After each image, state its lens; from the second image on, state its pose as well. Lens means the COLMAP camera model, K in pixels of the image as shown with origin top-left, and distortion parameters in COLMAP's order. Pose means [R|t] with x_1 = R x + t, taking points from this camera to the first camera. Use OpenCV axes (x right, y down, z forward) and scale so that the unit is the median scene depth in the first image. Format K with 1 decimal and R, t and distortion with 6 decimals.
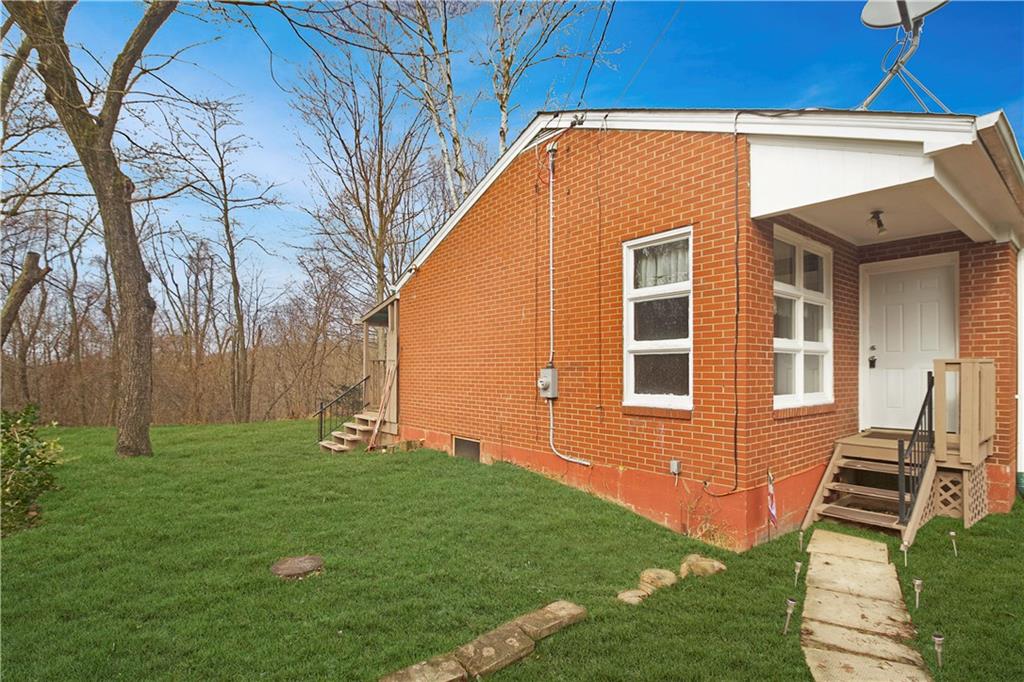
lens RADIAL K [[495.0, 0, 511.5], [0, 495.0, 367.3], [0, 0, 1]] dist [0.001377, 0.000075]
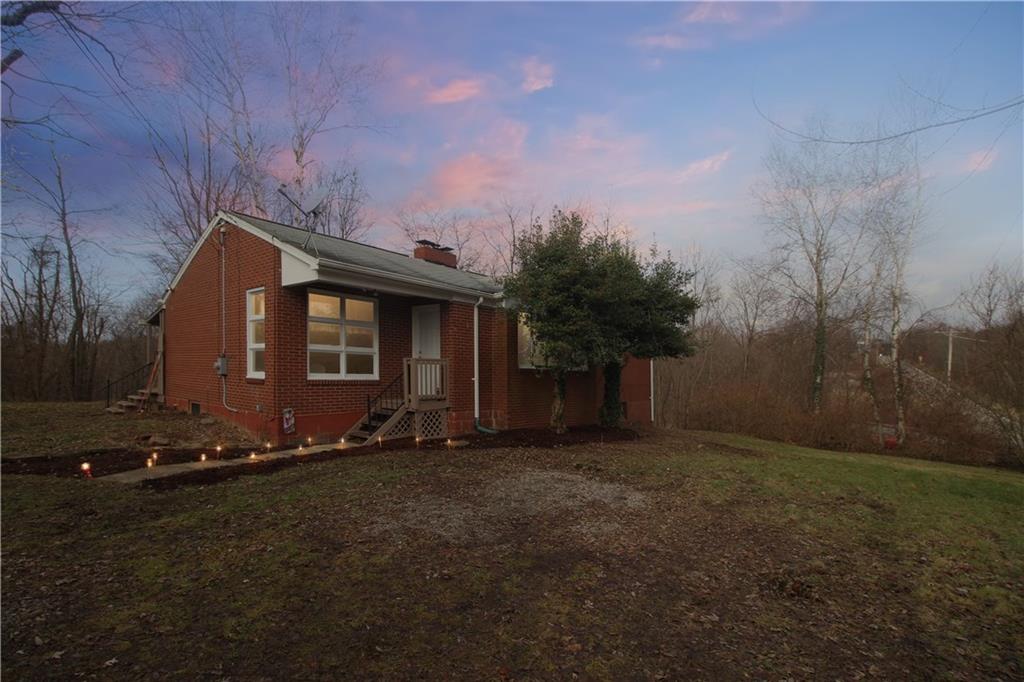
lens RADIAL K [[468.2, 0, 512.5], [0, 468.2, 377.1], [0, 0, 1]] dist [0.000021, -0.000135]
pose [[0.981729, 0.021891, 0.189022, 0.561081], [-0.026051, 0.999469, 0.019553, 0.008720], [-0.188494, -0.024120, 0.981778, -0.589182]]
